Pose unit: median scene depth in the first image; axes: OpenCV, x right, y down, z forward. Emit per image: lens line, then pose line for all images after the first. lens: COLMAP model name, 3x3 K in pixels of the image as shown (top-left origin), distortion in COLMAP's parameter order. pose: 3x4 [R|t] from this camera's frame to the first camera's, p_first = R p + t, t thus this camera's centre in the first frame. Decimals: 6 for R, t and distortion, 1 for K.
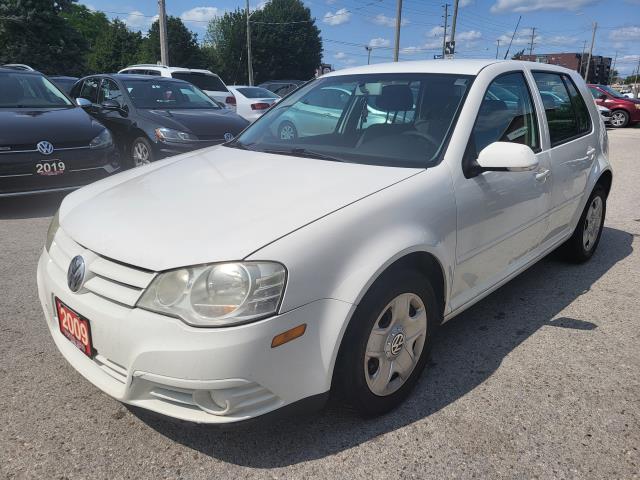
lens RADIAL K [[489.1, 0, 312.8], [0, 489.1, 241.6], [0, 0, 1]] dist [0.086403, -0.080120]
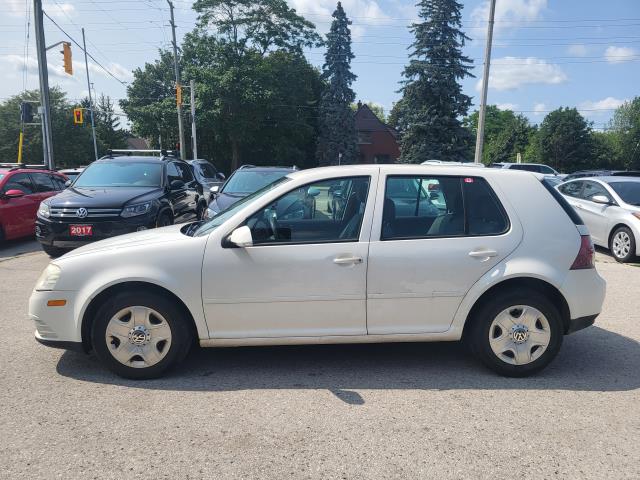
lens RADIAL K [[490.5, 0, 322.4], [0, 490.5, 247.6], [0, 0, 1]] dist [0.084120, -0.083319]
pose [[0.714167, 0.103528, -0.692277, 0.335607], [-0.210194, 0.975077, -0.071021, -0.018377], [0.667671, 0.196233, 0.718128, 0.031316]]
